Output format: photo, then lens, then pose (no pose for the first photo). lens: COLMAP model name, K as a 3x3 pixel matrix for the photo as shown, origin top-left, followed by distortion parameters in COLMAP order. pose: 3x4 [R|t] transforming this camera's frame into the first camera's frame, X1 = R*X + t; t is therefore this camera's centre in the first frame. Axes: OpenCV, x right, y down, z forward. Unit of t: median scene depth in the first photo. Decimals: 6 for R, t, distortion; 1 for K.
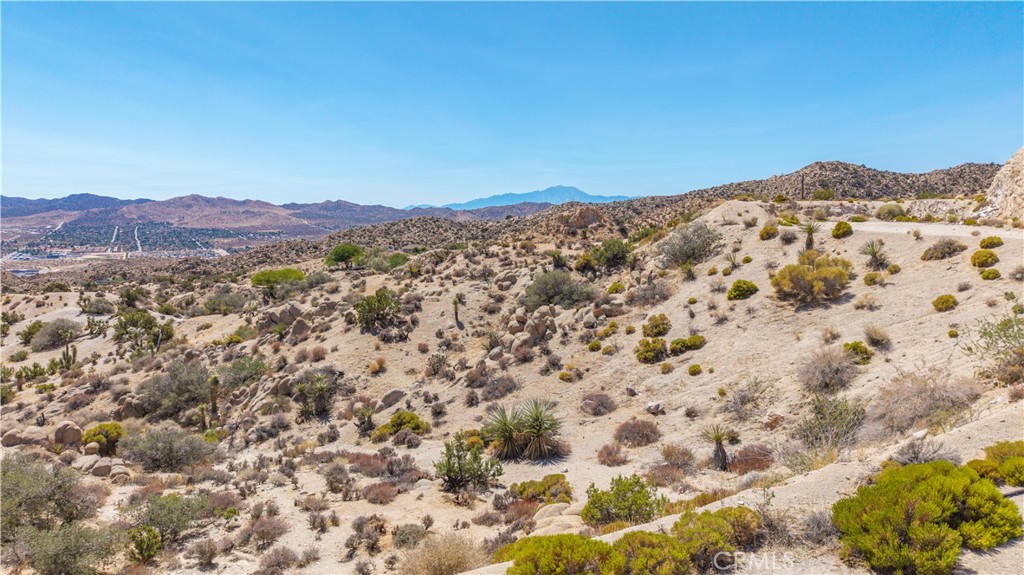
lens RADIAL K [[680.1, 0, 516.2], [0, 680.1, 288.1], [0, 0, 1]] dist [0.032774, -0.034940]
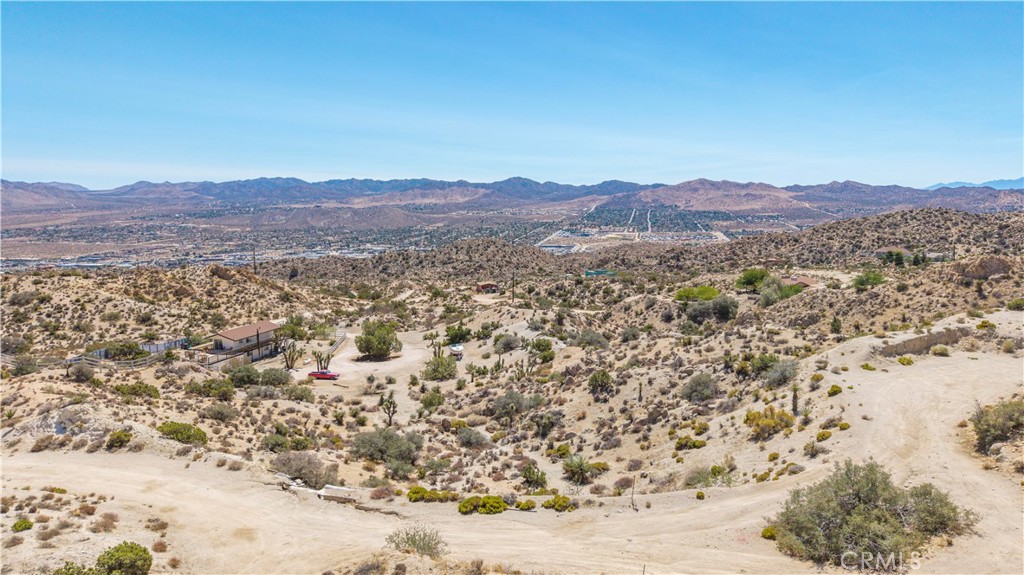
lens RADIAL K [[680.1, 0, 519.1], [0, 680.1, 286.8], [0, 0, 1]] dist [0.032774, -0.034940]
pose [[0.767206, 0.081387, -0.636217, 0.784757], [-0.065636, 0.996672, 0.048349, -0.301188], [0.638034, 0.004666, 0.769994, -0.521863]]
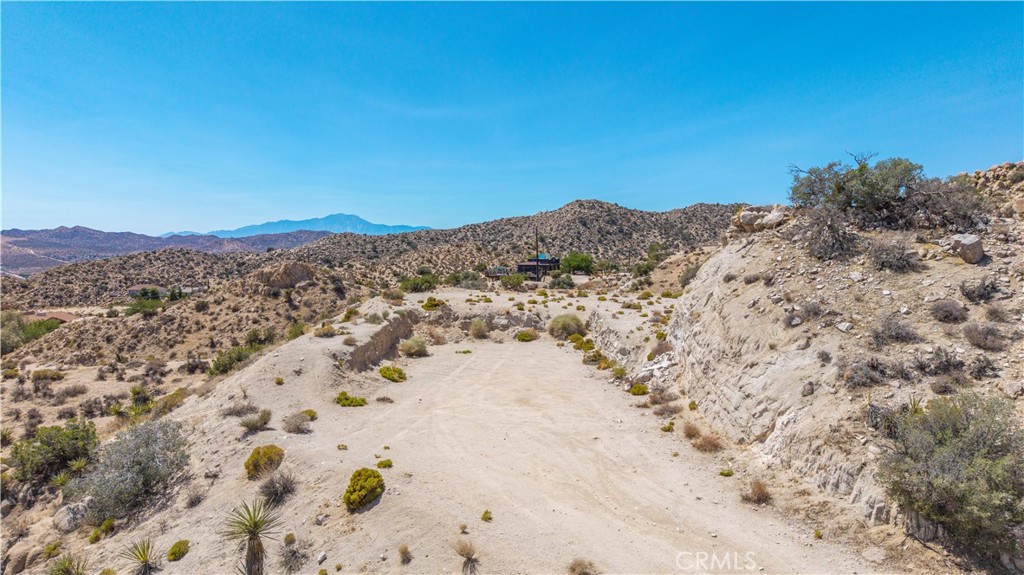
lens RADIAL K [[680.1, 0, 515.7], [0, 680.1, 294.6], [0, 0, 1]] dist [0.032774, -0.034940]
pose [[0.950952, -0.017216, 0.308858, 0.387855], [0.027602, 0.999190, -0.029290, -0.178579], [-0.308103, 0.036379, 0.950657, 0.465277]]
